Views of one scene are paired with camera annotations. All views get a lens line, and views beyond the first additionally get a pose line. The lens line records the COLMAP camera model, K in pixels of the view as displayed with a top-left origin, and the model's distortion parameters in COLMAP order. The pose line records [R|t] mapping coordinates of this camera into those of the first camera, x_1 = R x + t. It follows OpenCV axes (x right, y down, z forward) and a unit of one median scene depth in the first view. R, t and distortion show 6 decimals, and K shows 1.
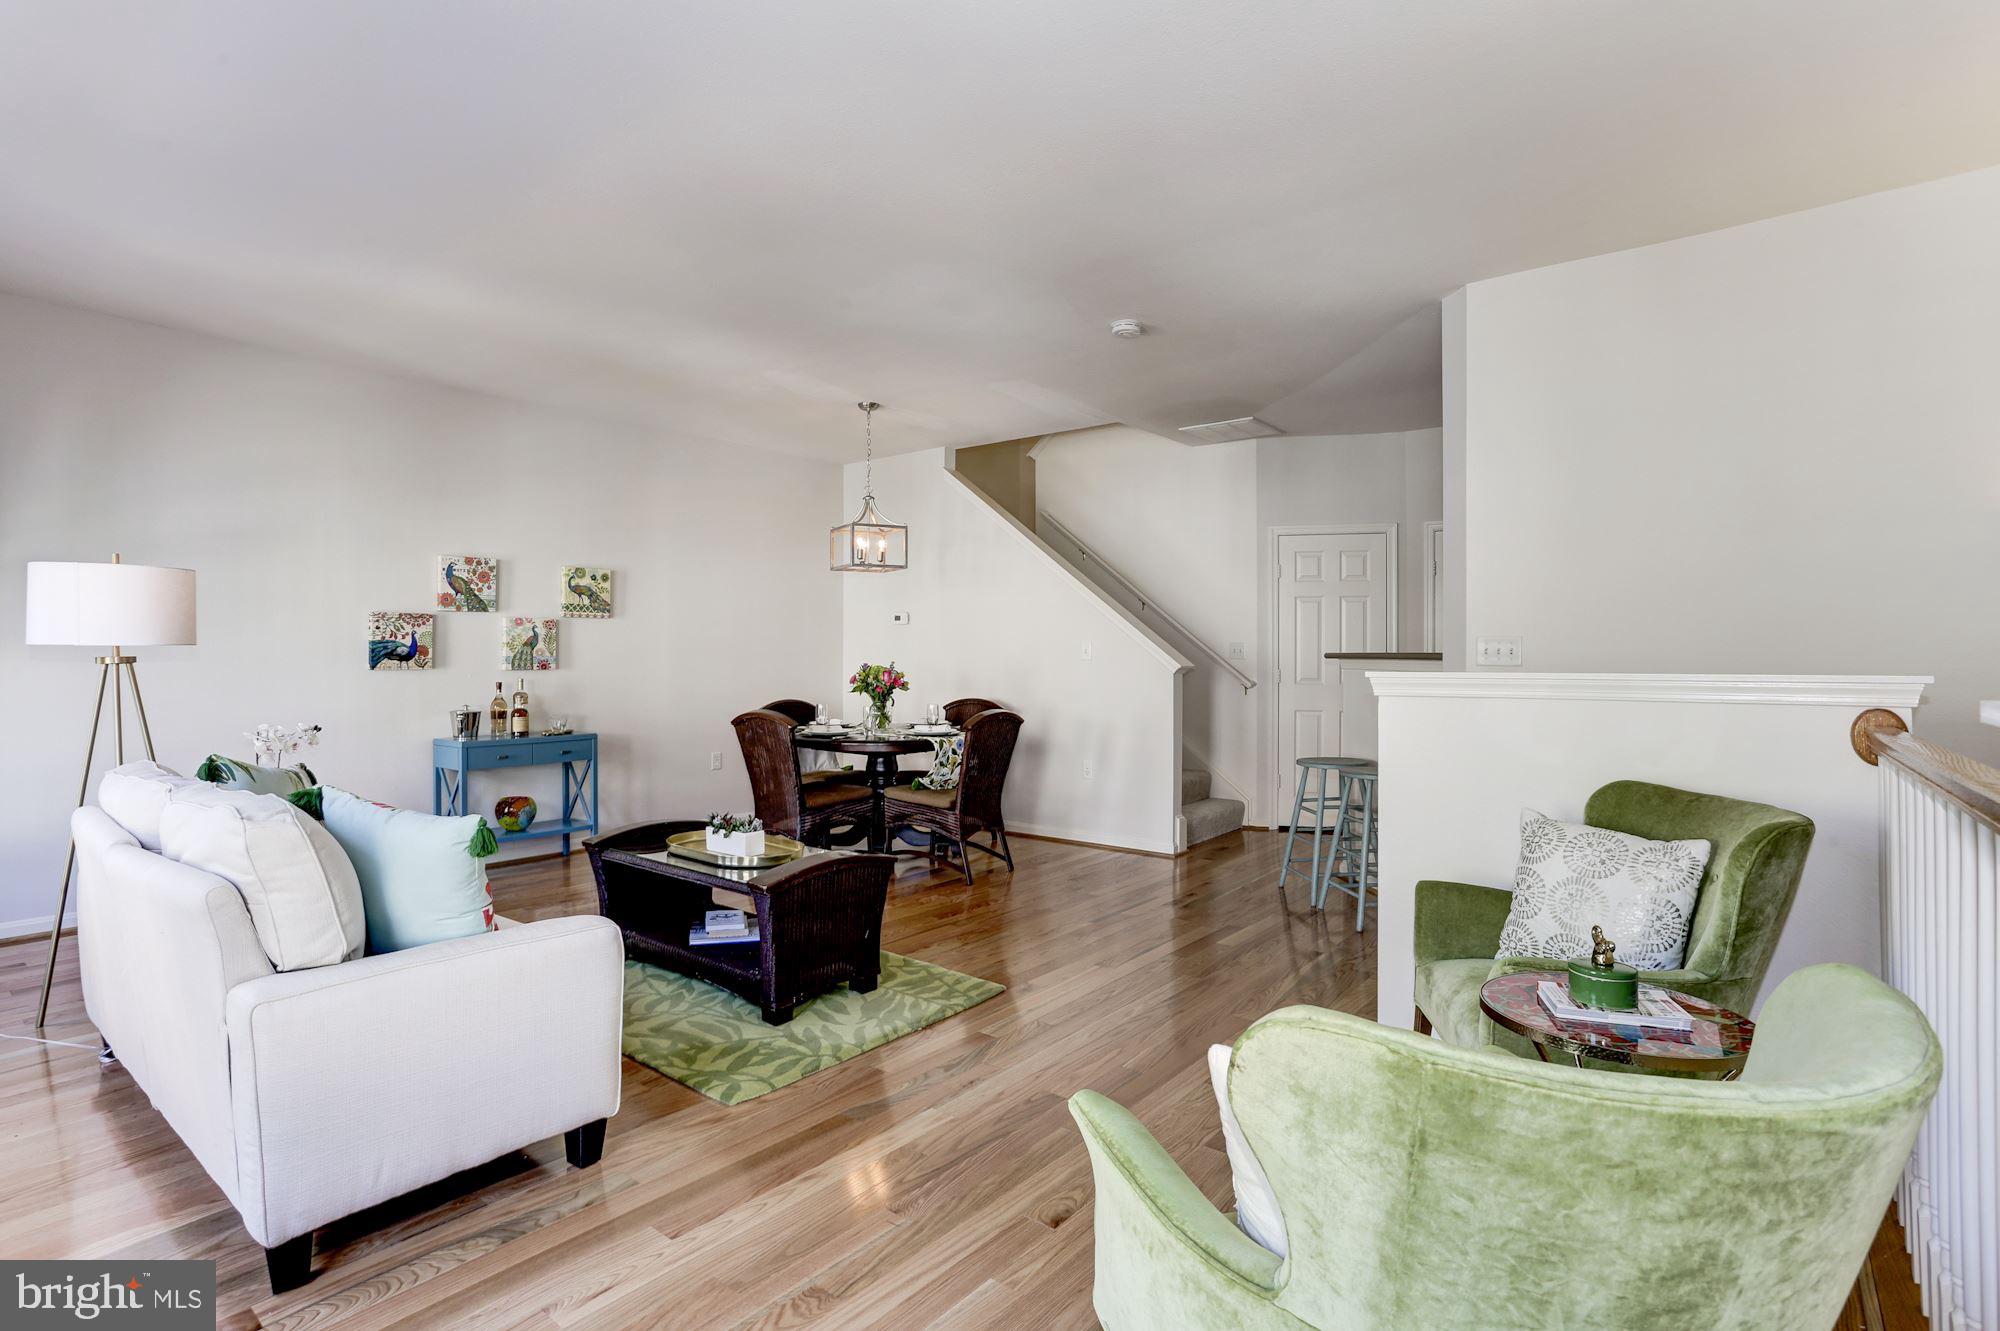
lens RADIAL K [[975.0, 0, 1001.5], [0, 975.0, 657.4], [0, 0, 1]] dist [-0.023520, 0.007413]
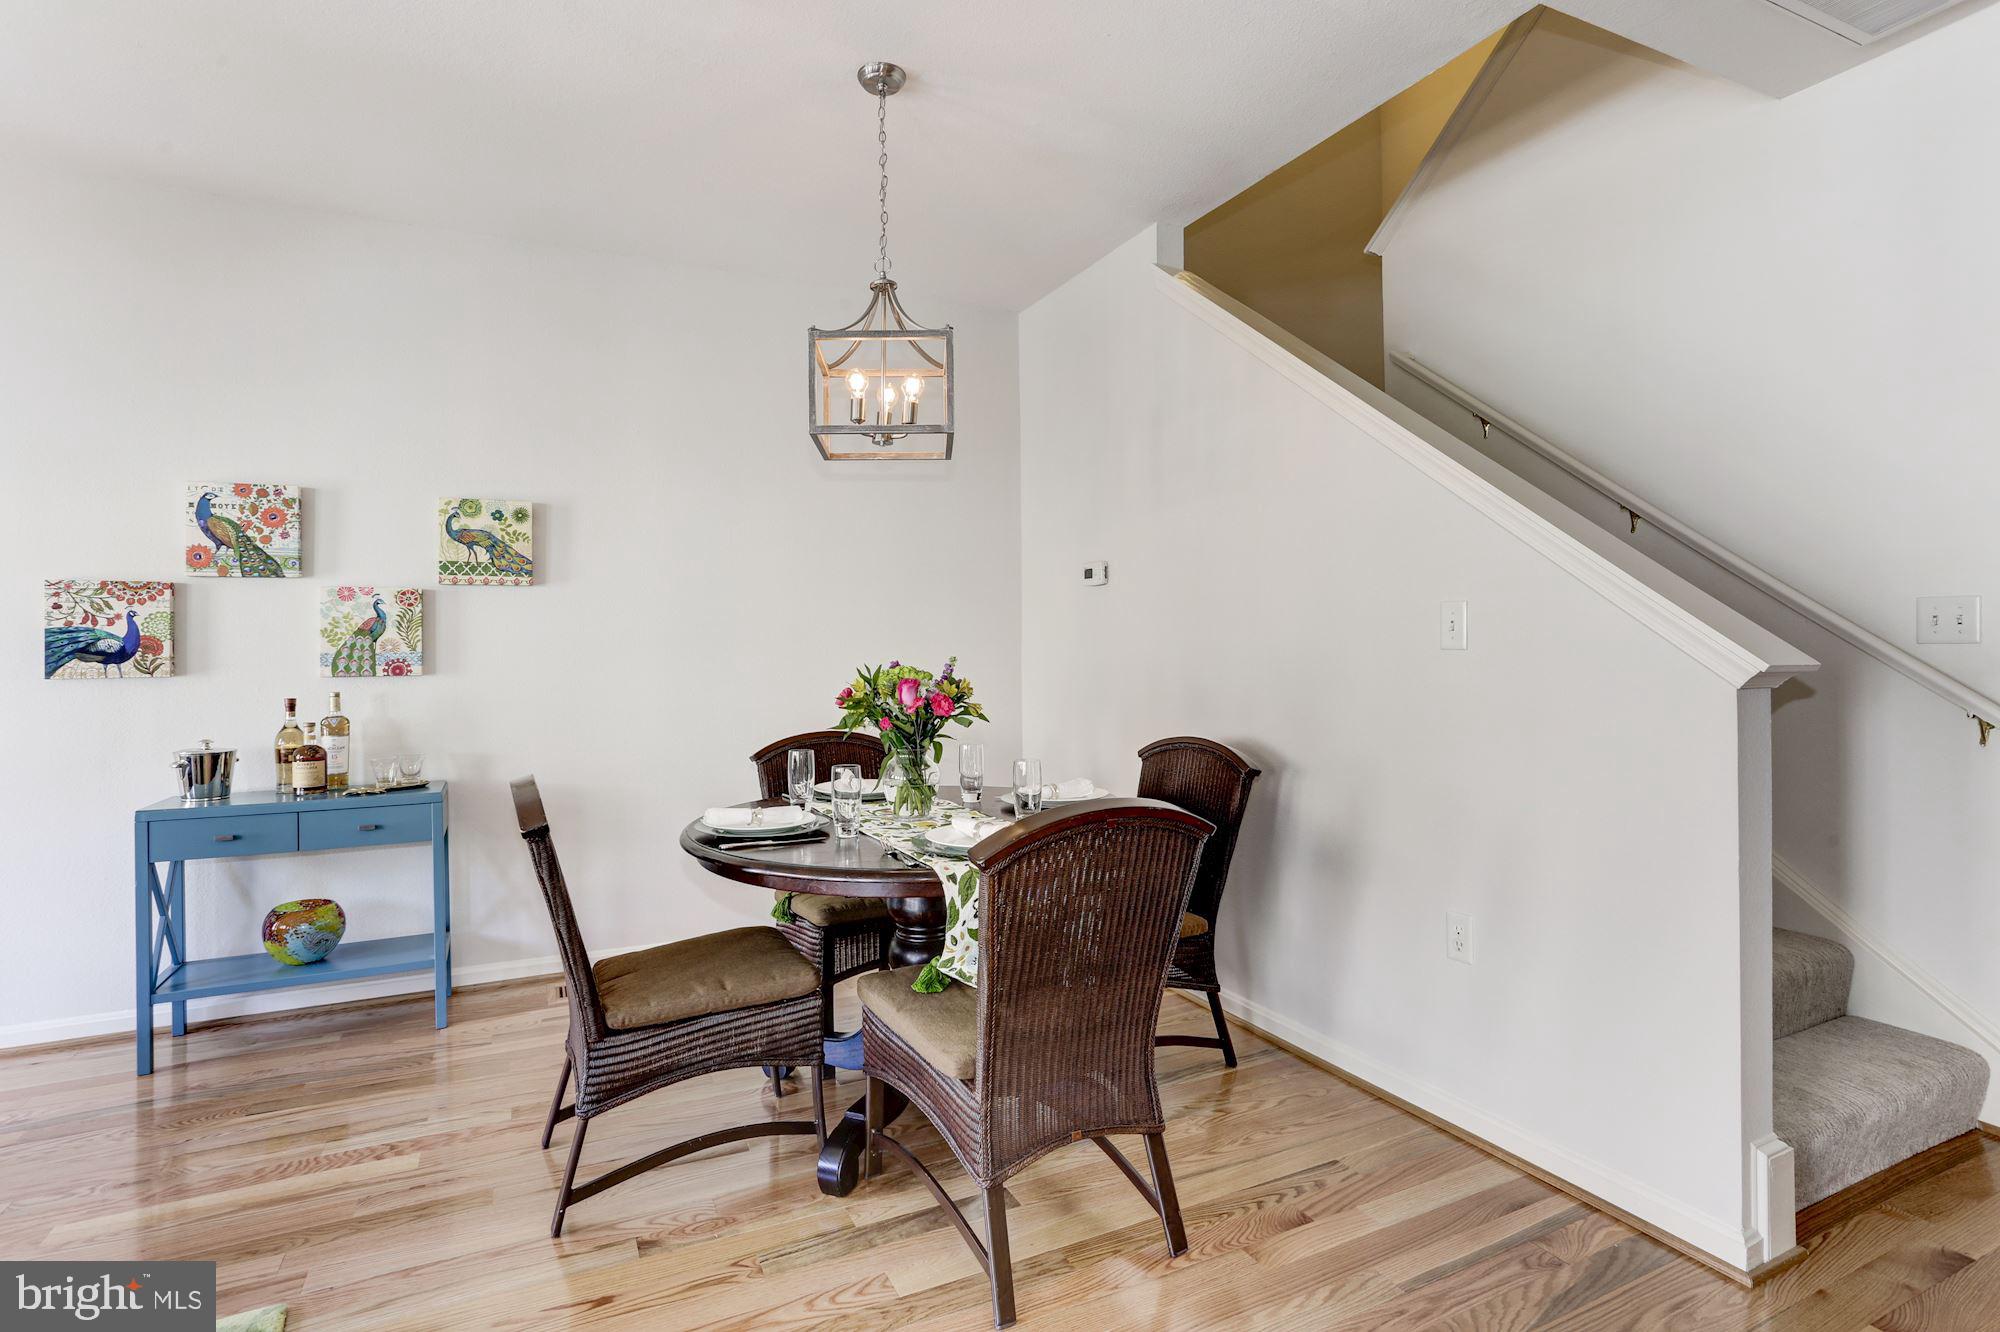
lens RADIAL K [[975.0, 0, 990.3], [0, 975.0, 649.9], [0, 0, 1]] dist [-0.023520, 0.007413]
pose [[0.895268, -0.010069, -0.445414, 0.106238], [0.009544, 0.999949, -0.003420, 0.002631], [0.445426, -0.001189, 0.895318, 0.663963]]
